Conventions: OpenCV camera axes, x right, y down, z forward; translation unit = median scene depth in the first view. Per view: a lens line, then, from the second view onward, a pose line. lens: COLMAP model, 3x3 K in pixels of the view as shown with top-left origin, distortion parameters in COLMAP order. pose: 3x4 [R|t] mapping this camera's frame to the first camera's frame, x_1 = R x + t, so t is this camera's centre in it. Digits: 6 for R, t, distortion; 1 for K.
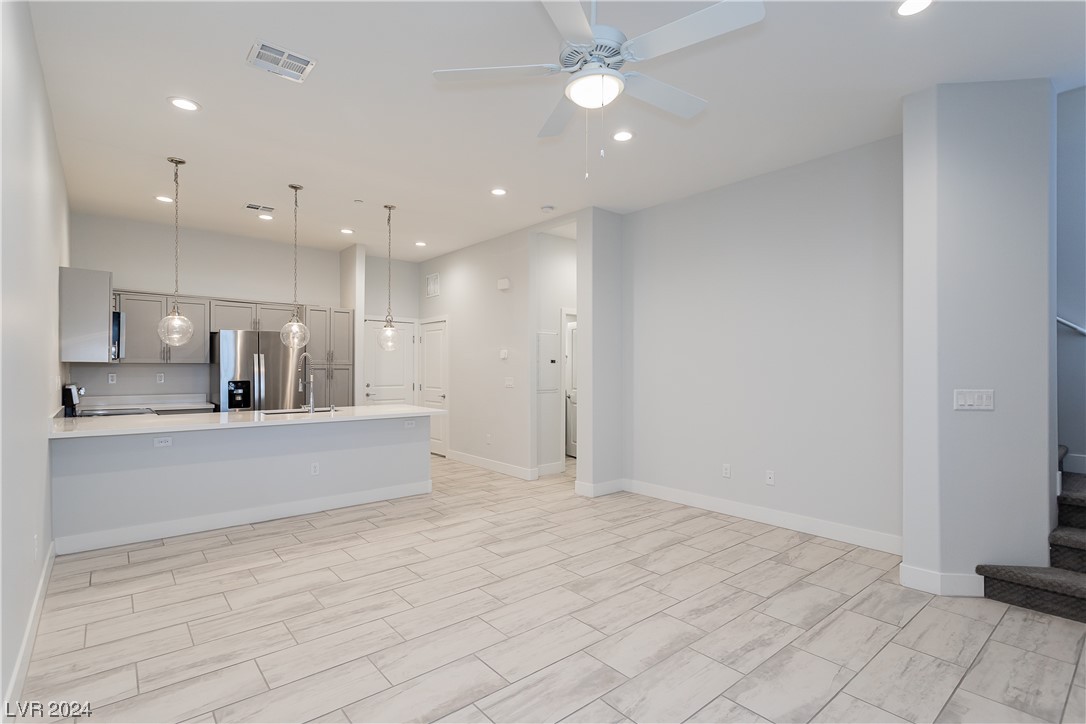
lens RADIAL K [[518.9, 0, 550.0], [0, 518.9, 363.8], [0, 0, 1]] dist [-0.004651, 0.002755]
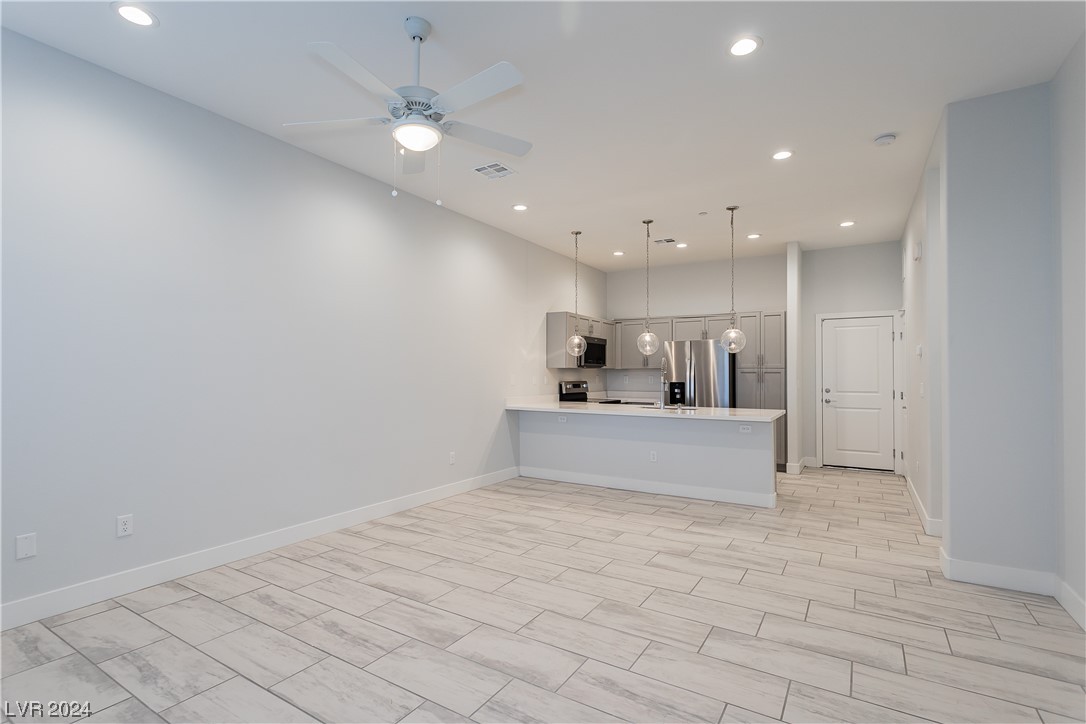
lens RADIAL K [[518.9, 0, 547.9], [0, 518.9, 368.4], [0, 0, 1]] dist [-0.004651, 0.002755]
pose [[0.300670, -0.011611, -0.953658, 0.640440], [0.007307, 0.999925, -0.009871, 0.013566], [0.953700, -0.004001, 0.300732, 0.444677]]
